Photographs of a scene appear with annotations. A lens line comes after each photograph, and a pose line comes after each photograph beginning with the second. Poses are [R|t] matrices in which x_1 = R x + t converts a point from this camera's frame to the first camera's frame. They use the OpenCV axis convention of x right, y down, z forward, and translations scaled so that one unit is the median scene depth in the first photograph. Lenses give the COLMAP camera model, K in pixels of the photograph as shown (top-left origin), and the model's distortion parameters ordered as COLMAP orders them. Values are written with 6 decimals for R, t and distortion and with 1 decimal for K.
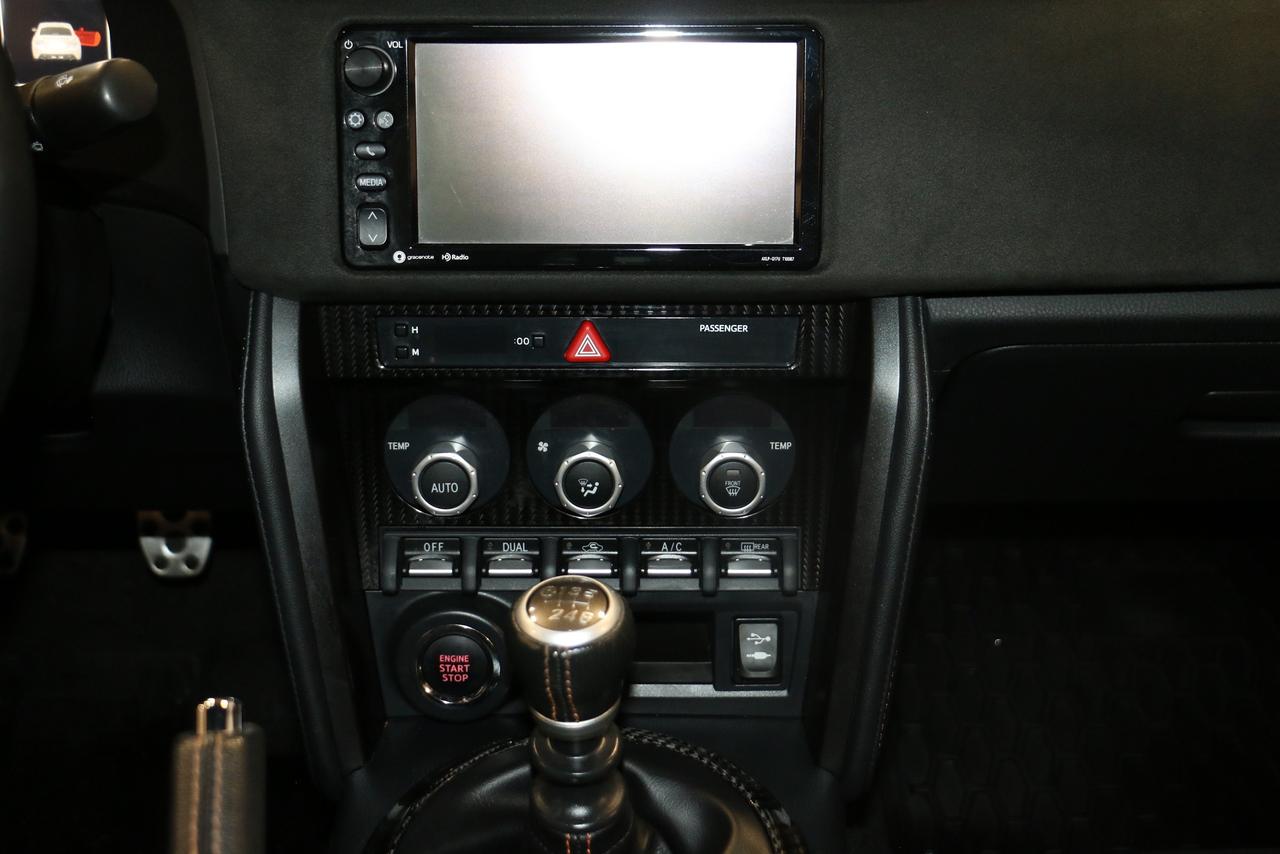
lens RADIAL K [[1725.4, 0, 640.0], [0, 1725.4, 427.0], [0, 0, 1]] dist [-0.026338, 0.393998]
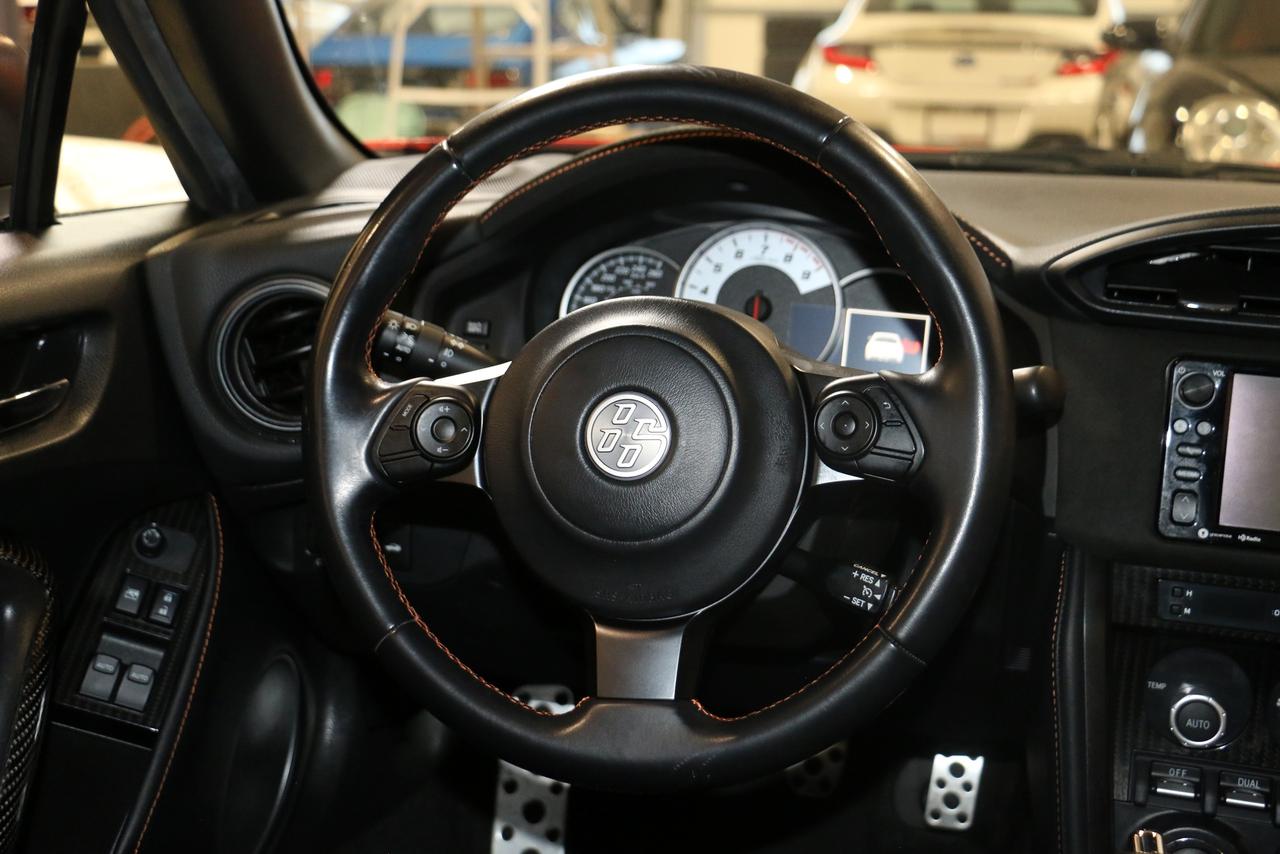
lens RADIAL K [[1725.4, 0, 640.0], [0, 1725.4, 427.0], [0, 0, 1]] dist [-0.026338, 0.393998]
pose [[0.971376, 0.096463, -0.217081, -0.257065], [-0.134141, 0.976937, -0.166131, 0.088606], [0.196049, 0.190495, 0.961913, -0.318093]]
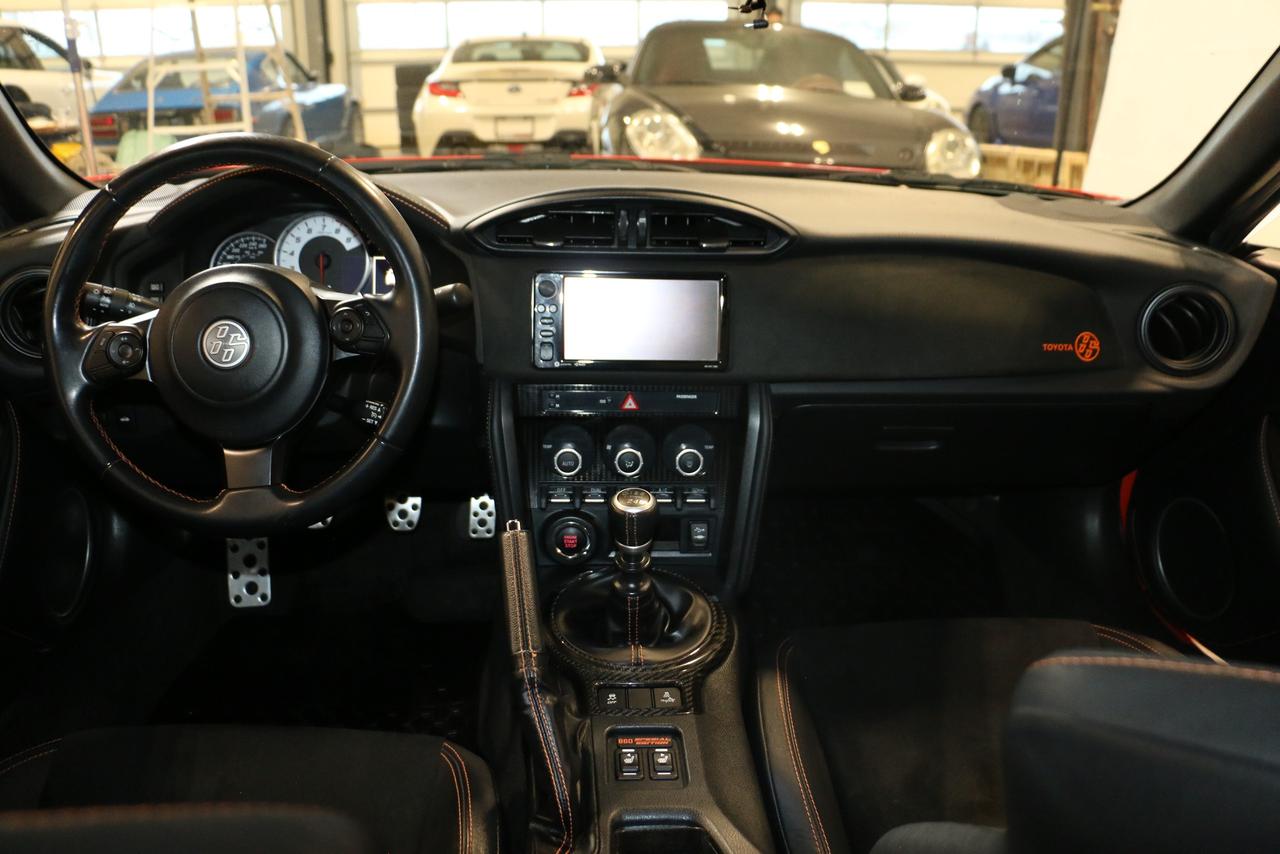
lens RADIAL K [[1045.5, 0, 640.0], [0, 1045.5, 427.0], [0, 0, 1]] dist [-0.194592, 0.172893]
pose [[0.998169, 0.006094, 0.060171, -0.102938], [-0.001545, 0.997155, -0.075359, 0.094256], [-0.060459, 0.075128, 0.995339, -0.438522]]
